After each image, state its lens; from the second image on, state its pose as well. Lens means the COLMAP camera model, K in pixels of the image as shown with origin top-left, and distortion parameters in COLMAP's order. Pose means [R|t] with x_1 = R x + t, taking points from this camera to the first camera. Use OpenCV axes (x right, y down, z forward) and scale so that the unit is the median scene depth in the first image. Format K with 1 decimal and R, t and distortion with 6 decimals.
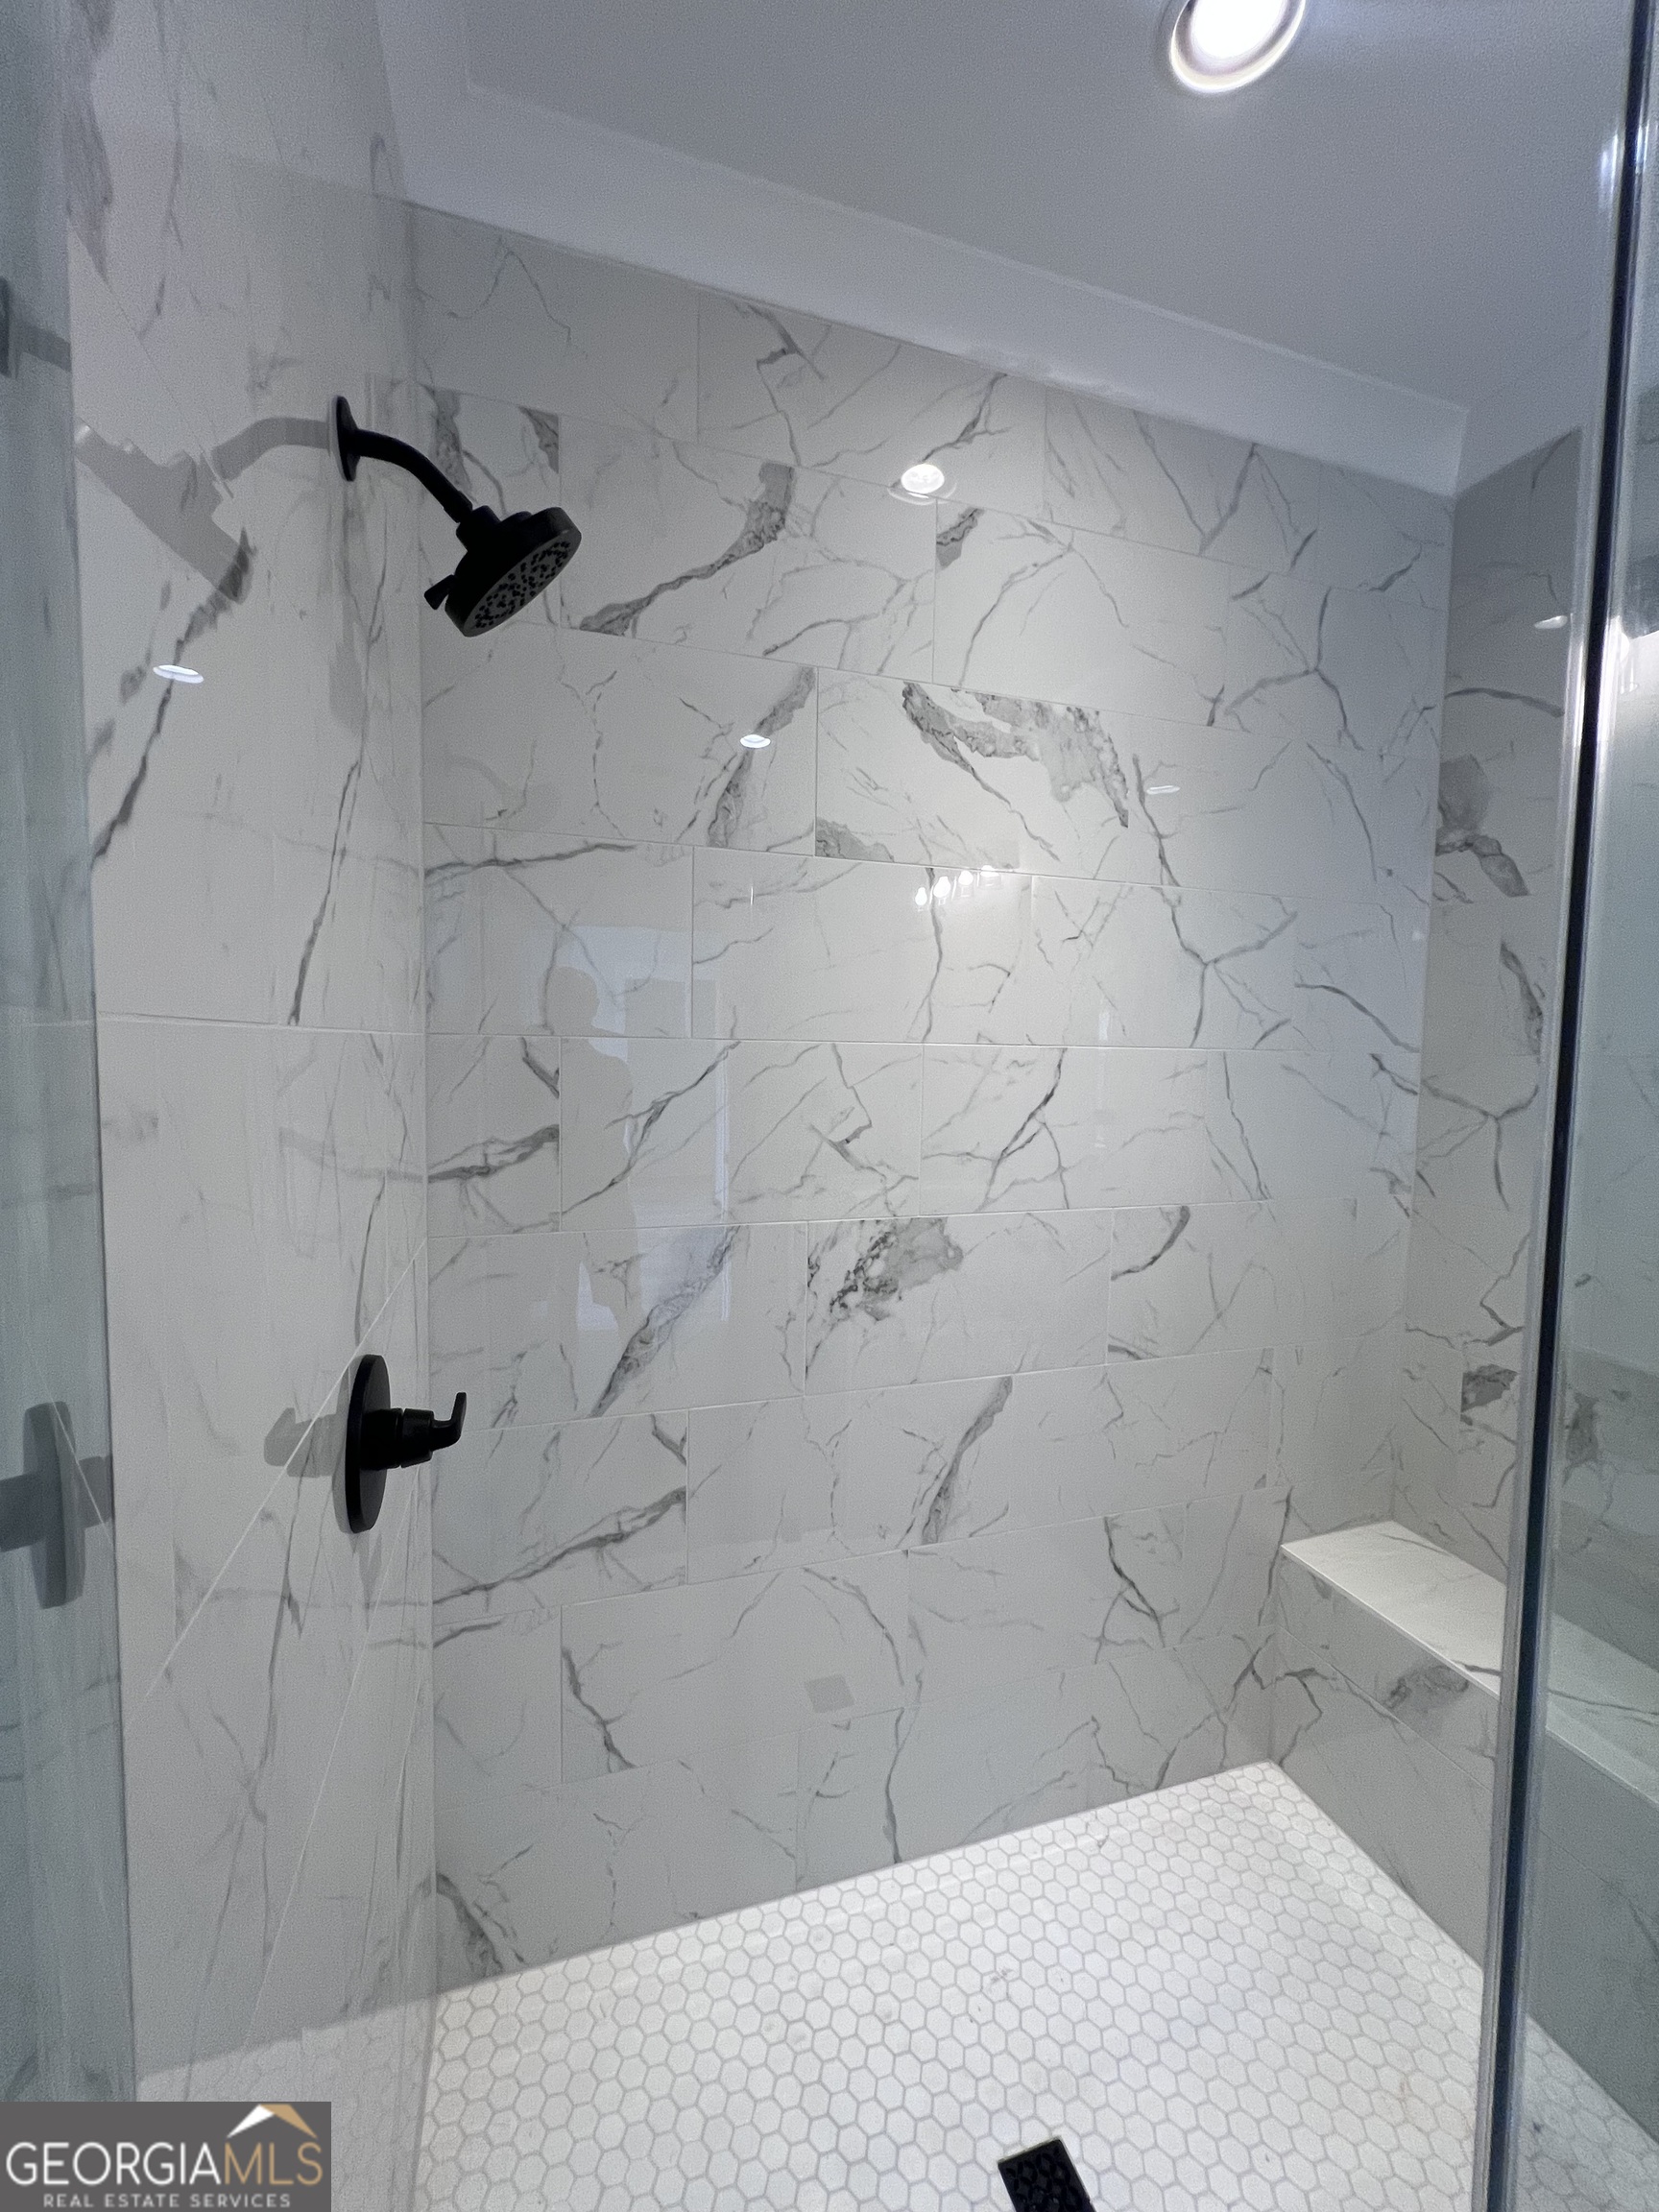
lens RADIAL K [[887.3, 0, 828.7], [0, 887.3, 1104.8], [0, 0, 1]] dist [-0.000954, 0.000428]
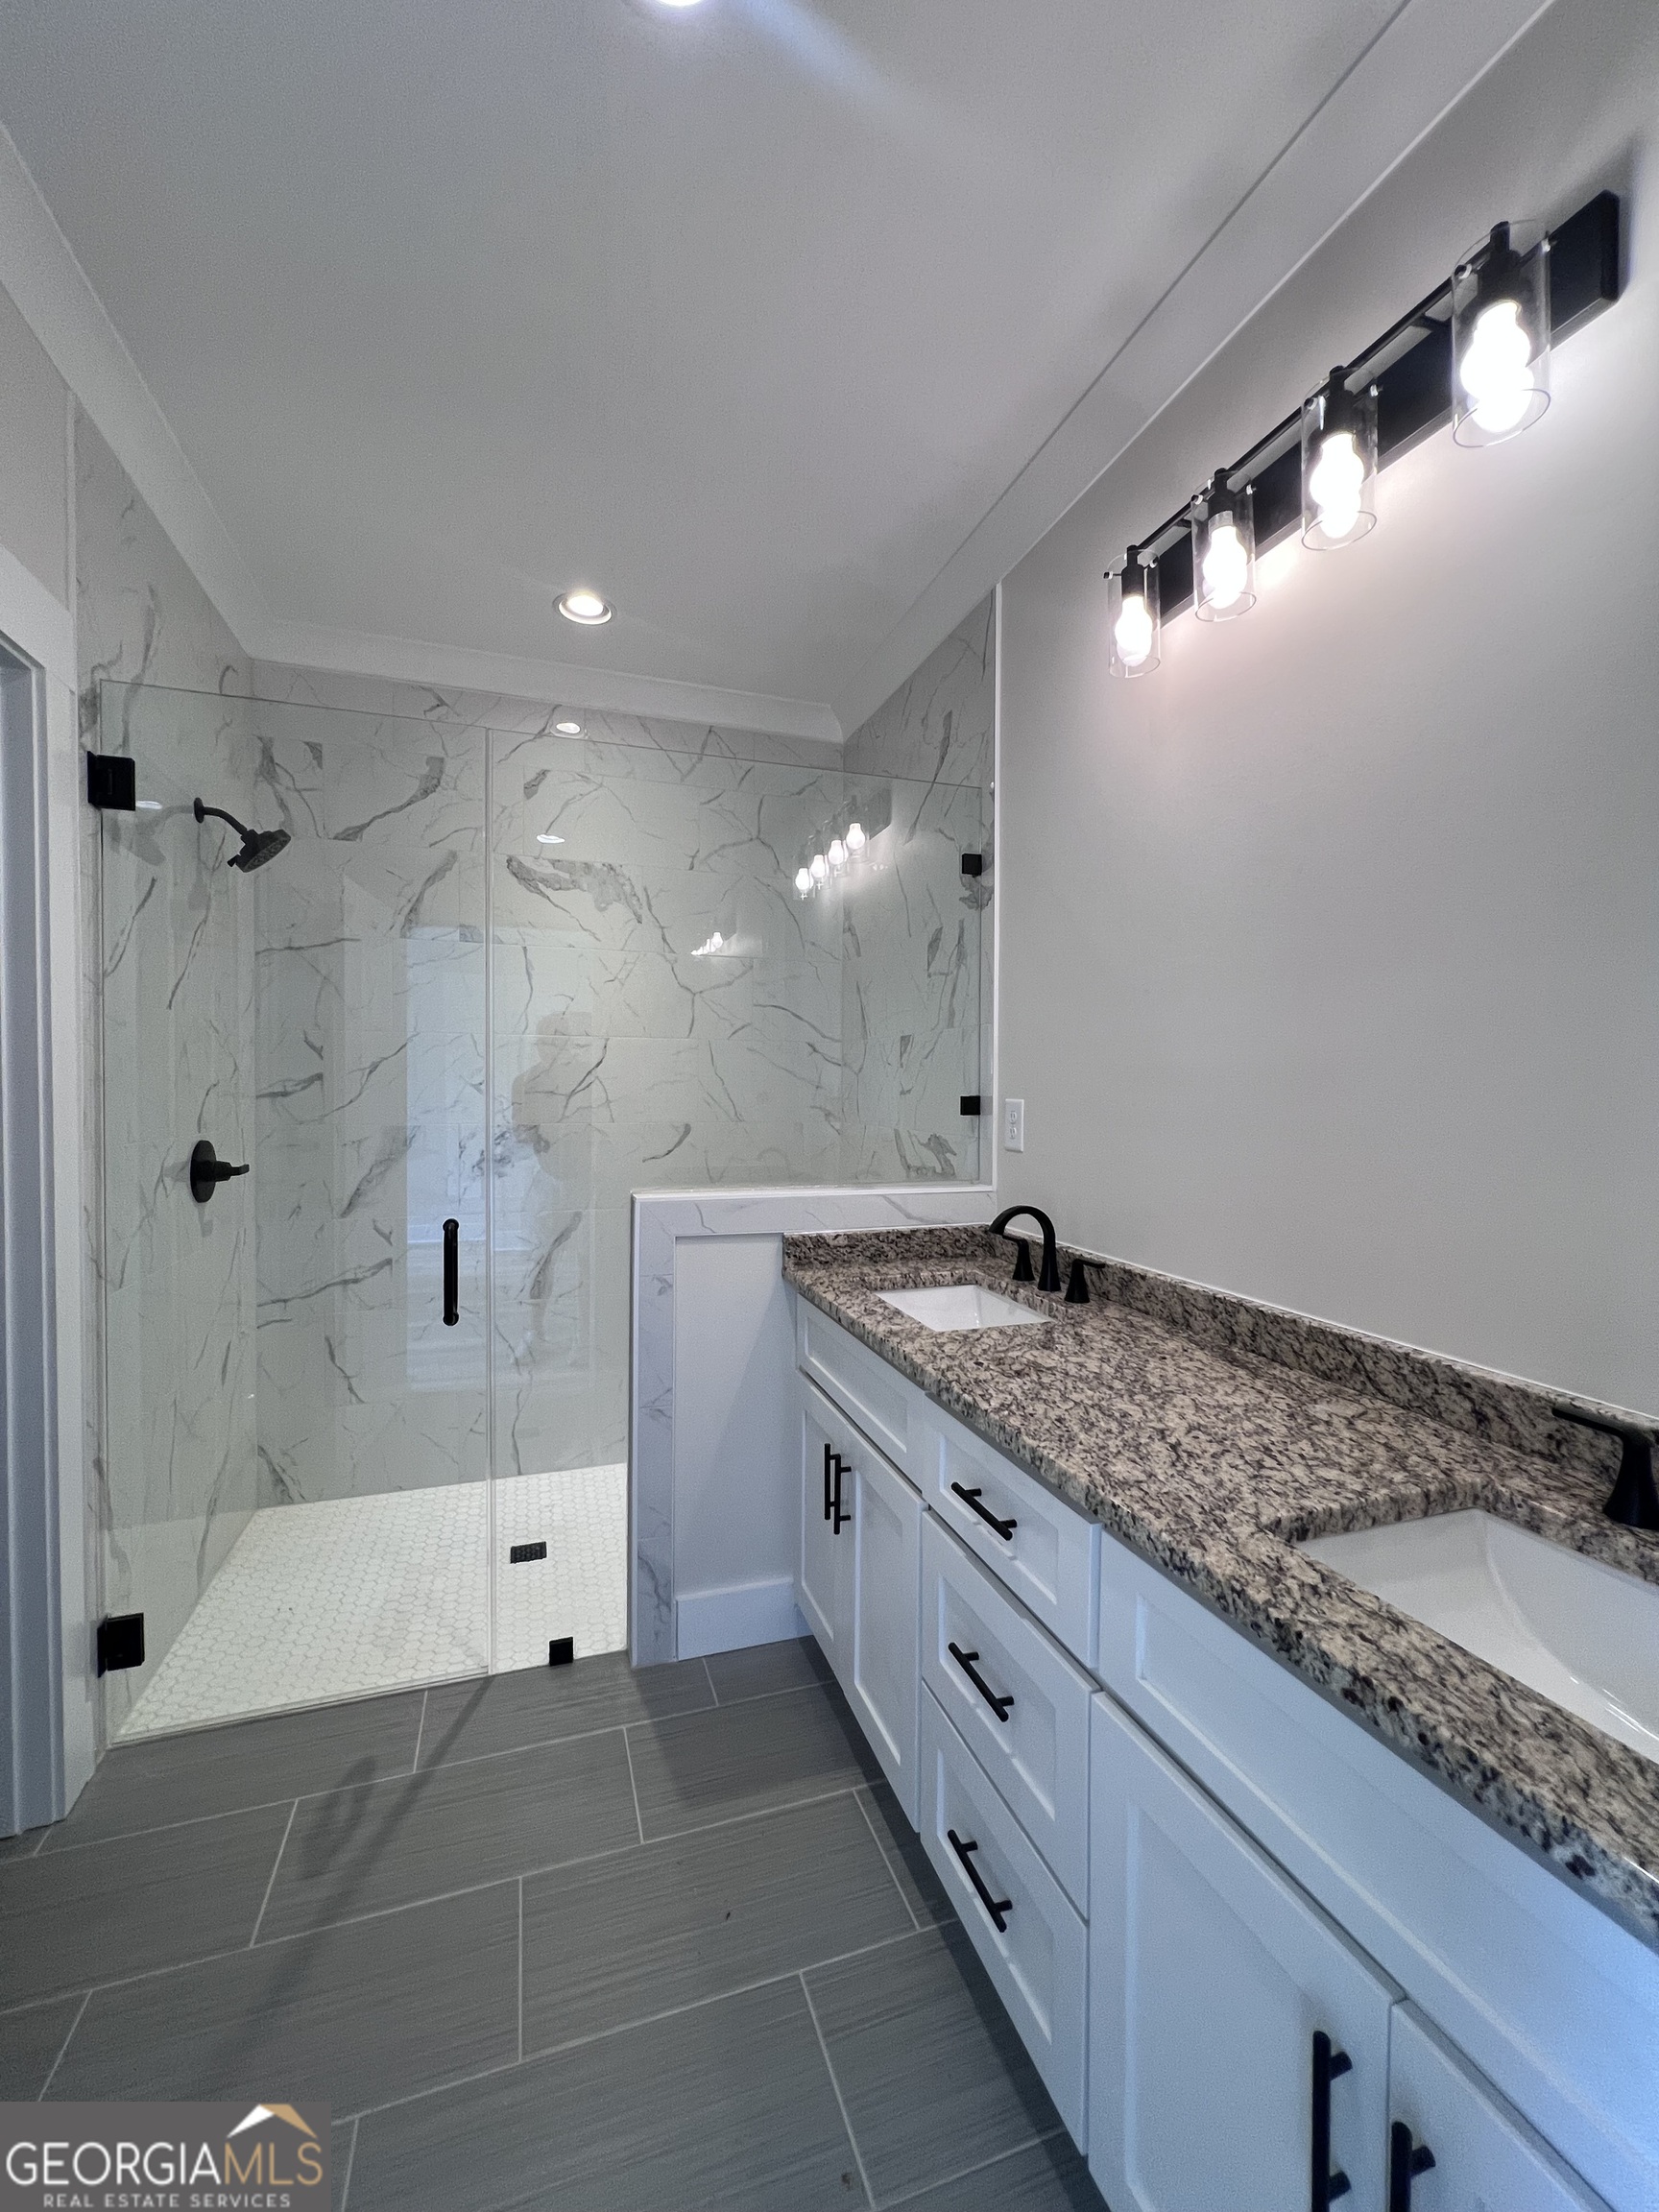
lens RADIAL K [[887.3, 0, 823.9], [0, 887.3, 1104.8], [0, 0, 1]] dist [-0.000954, 0.000428]
pose [[0.999770, -0.011127, 0.018357, 0.704611], [0.011985, 0.998808, -0.047318, 0.178859], [-0.017809, 0.047528, 0.998711, -0.925641]]
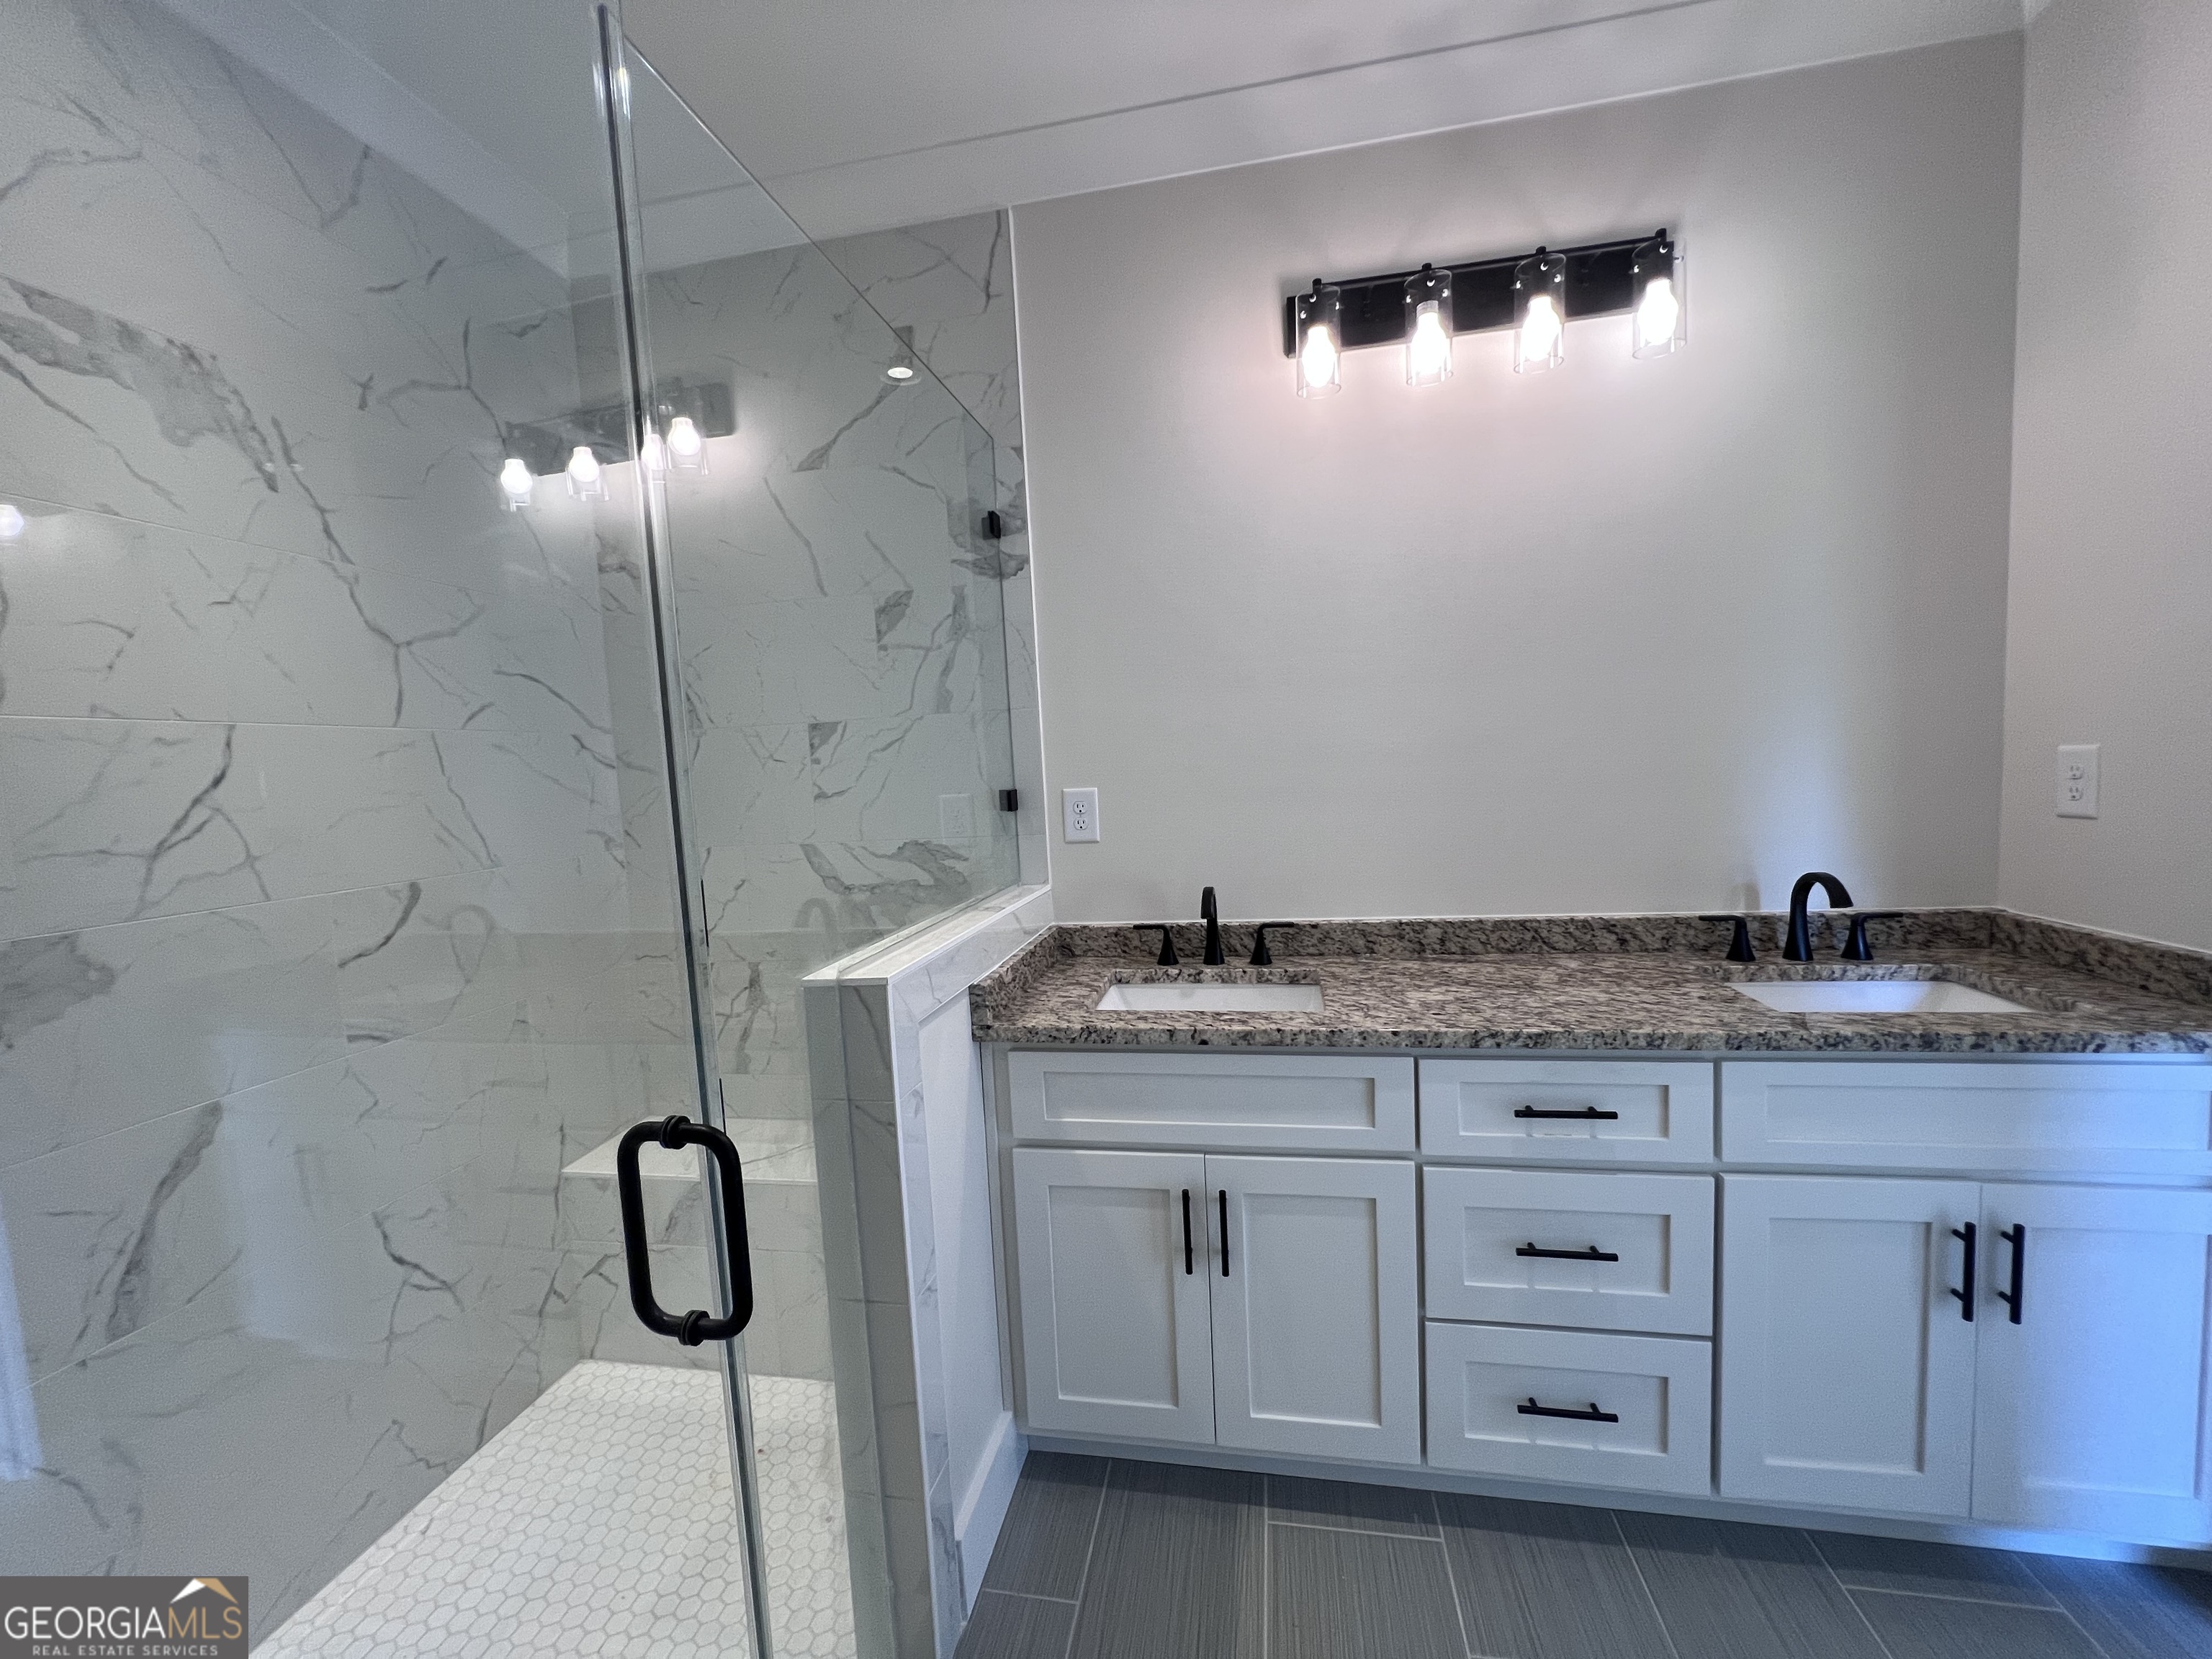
lens RADIAL K [[887.3, 0, 1104.3], [0, 887.3, 835.6], [0, 0, 1]] dist [-0.000954, 0.000428]
pose [[0.471183, -0.113405, 0.874715, -0.119994], [0.119245, 0.990786, 0.064220, 0.097155], [-0.873938, 0.074046, 0.480365, -0.204894]]
